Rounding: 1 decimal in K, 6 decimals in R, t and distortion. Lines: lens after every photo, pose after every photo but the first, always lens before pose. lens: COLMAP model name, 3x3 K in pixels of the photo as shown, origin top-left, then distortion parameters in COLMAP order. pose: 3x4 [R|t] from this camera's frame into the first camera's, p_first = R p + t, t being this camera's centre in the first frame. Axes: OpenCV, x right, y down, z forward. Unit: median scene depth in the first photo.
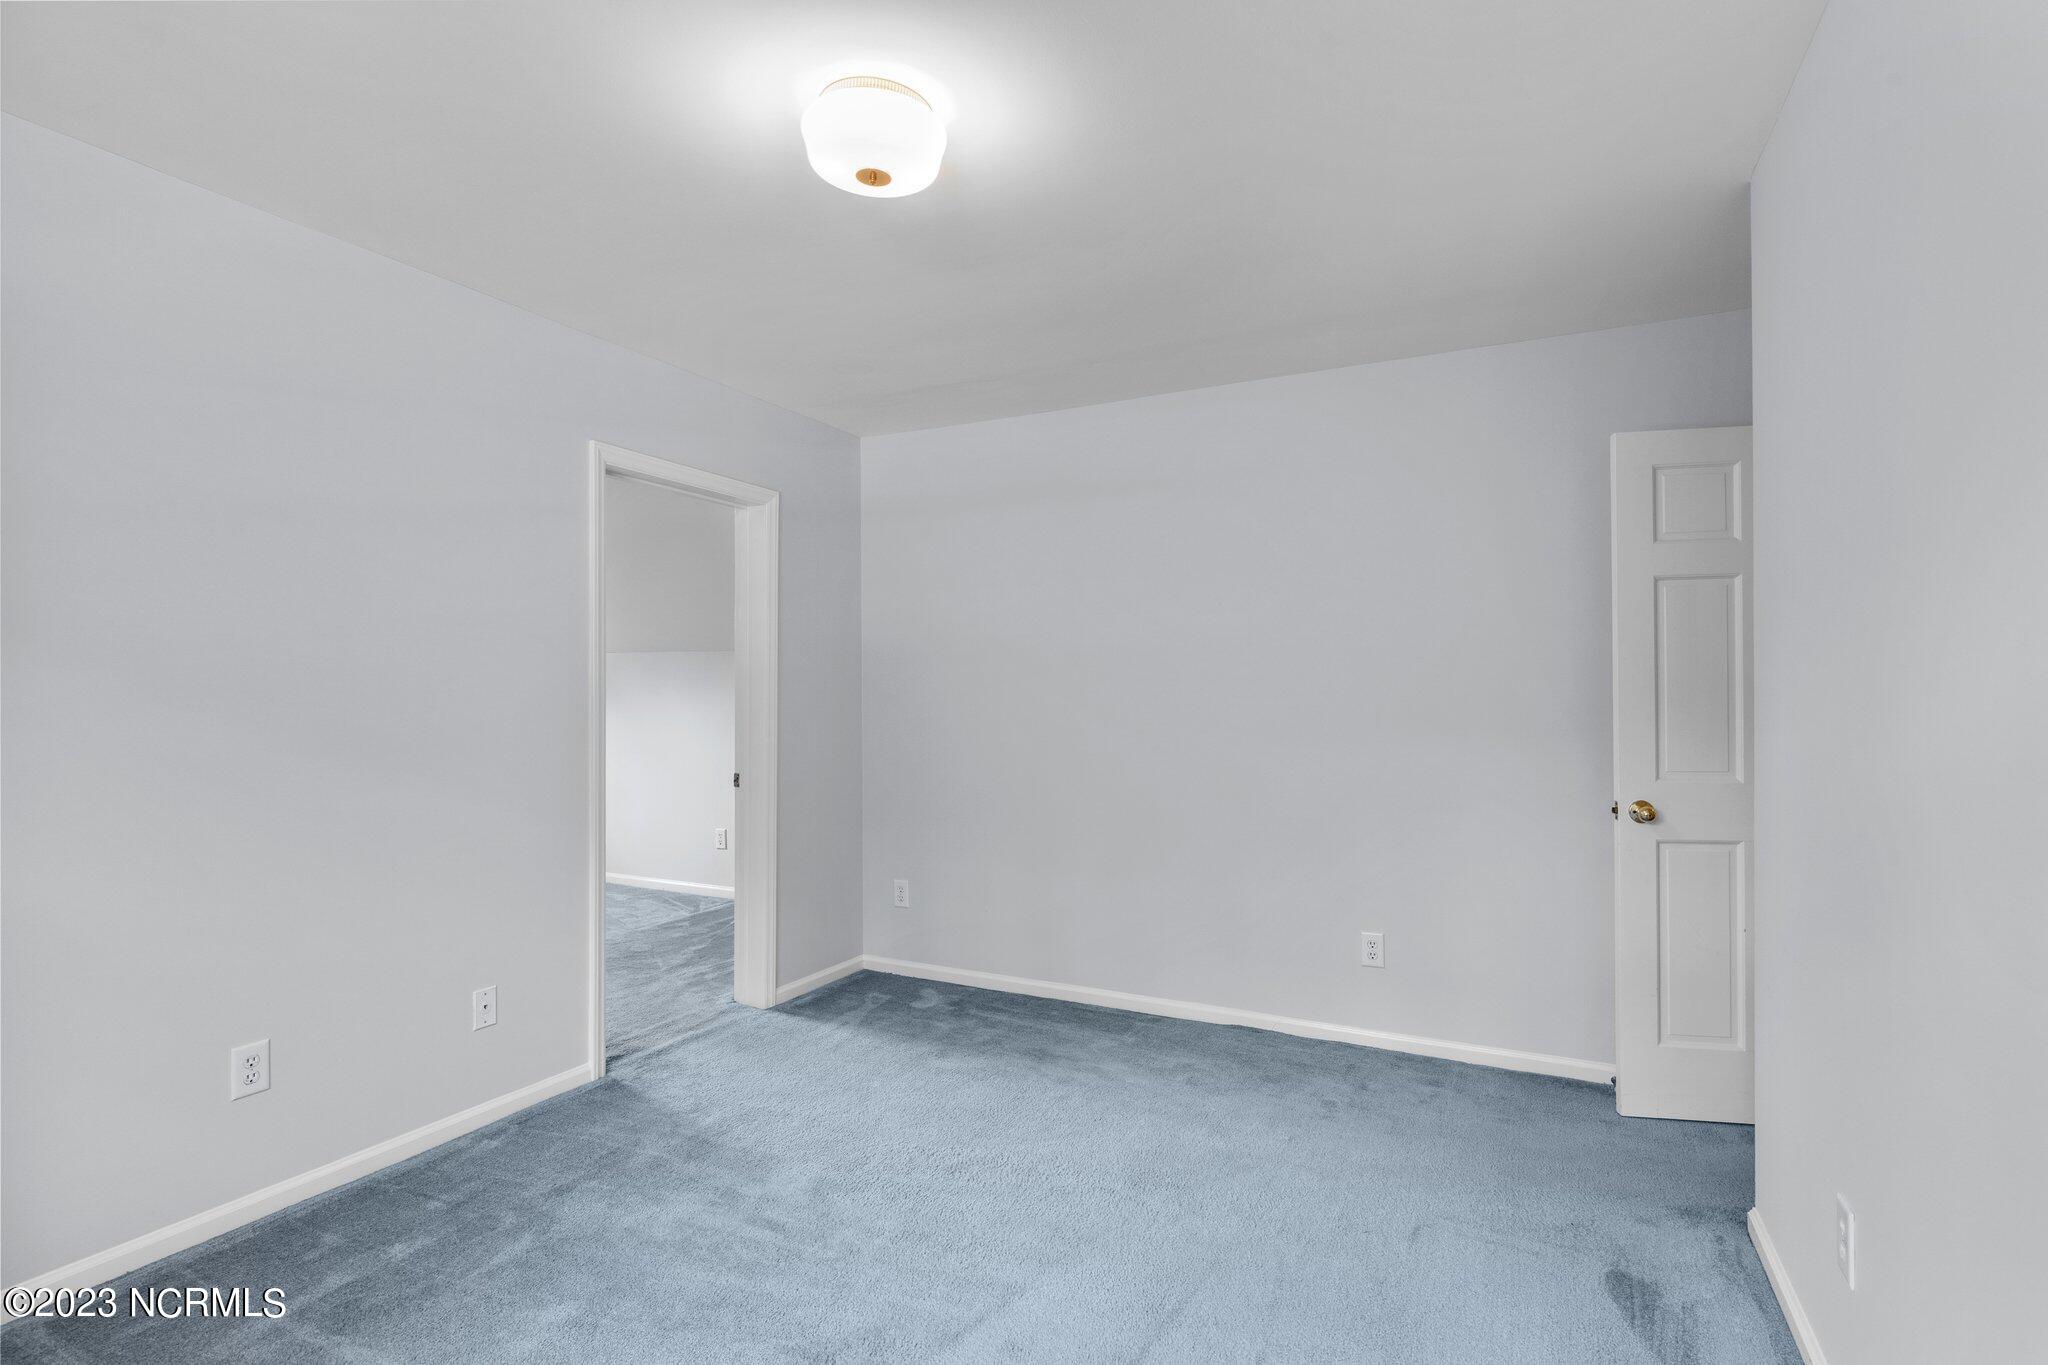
lens RADIAL K [[1029.4, 0, 1024.0], [0, 1029.4, 682.5], [0, 0, 1]] dist [0.001743, 0.000277]
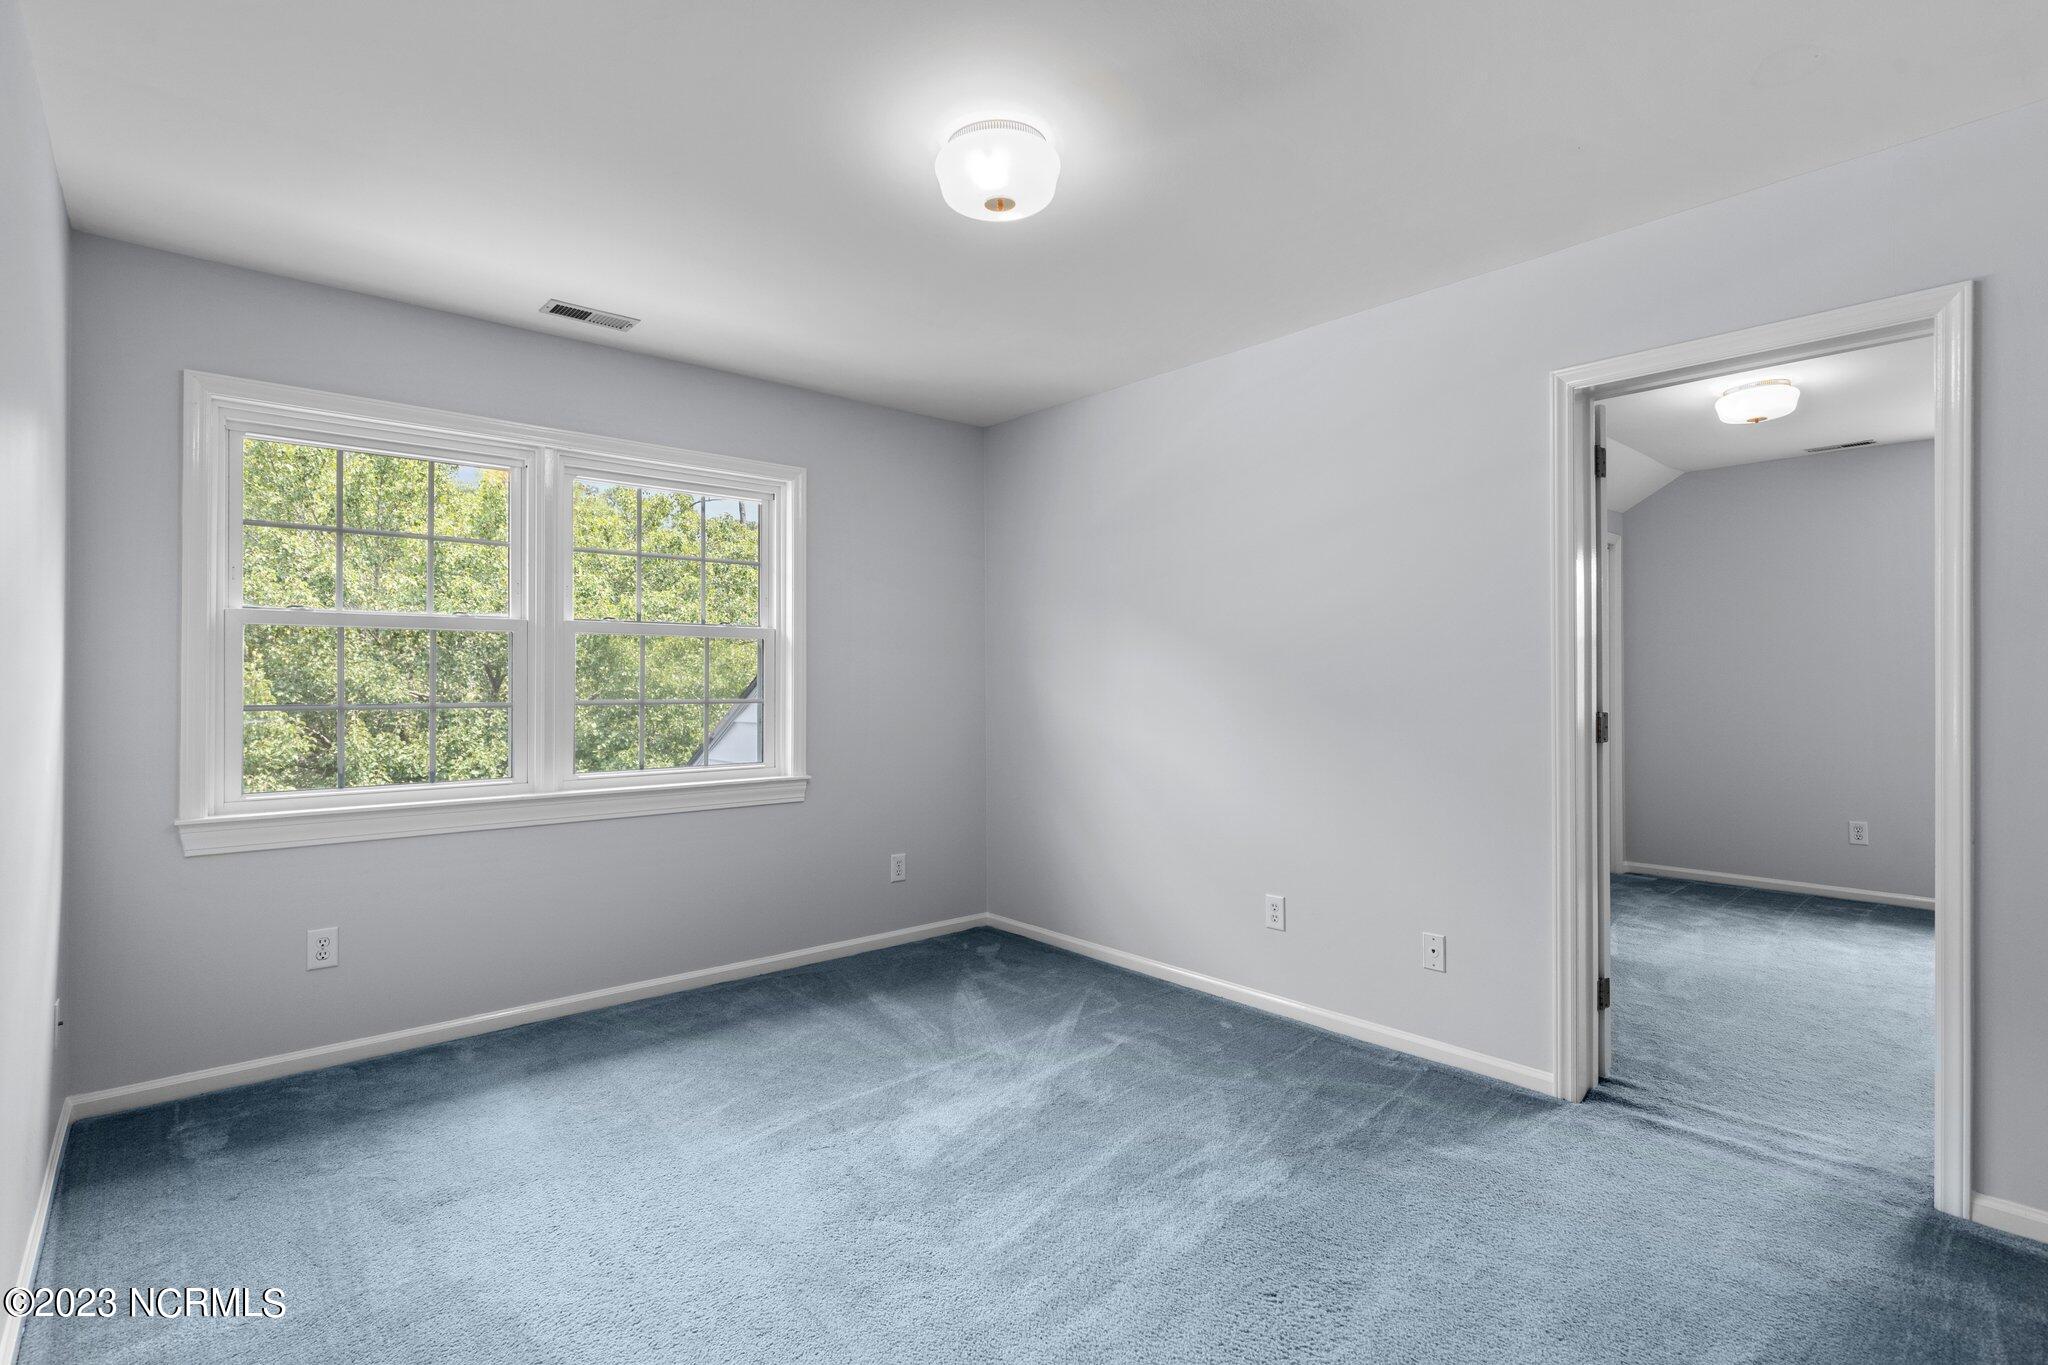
lens RADIAL K [[973.6, 0, 1036.3], [0, 973.6, 692.6], [0, 0, 1]] dist [-0.000232, -0.000356]
pose [[-0.383156, 0.017435, -0.923519, 0.606541], [0.023206, 0.999688, 0.009245, 0.015883], [0.923392, -0.017889, -0.383441, 1.031775]]
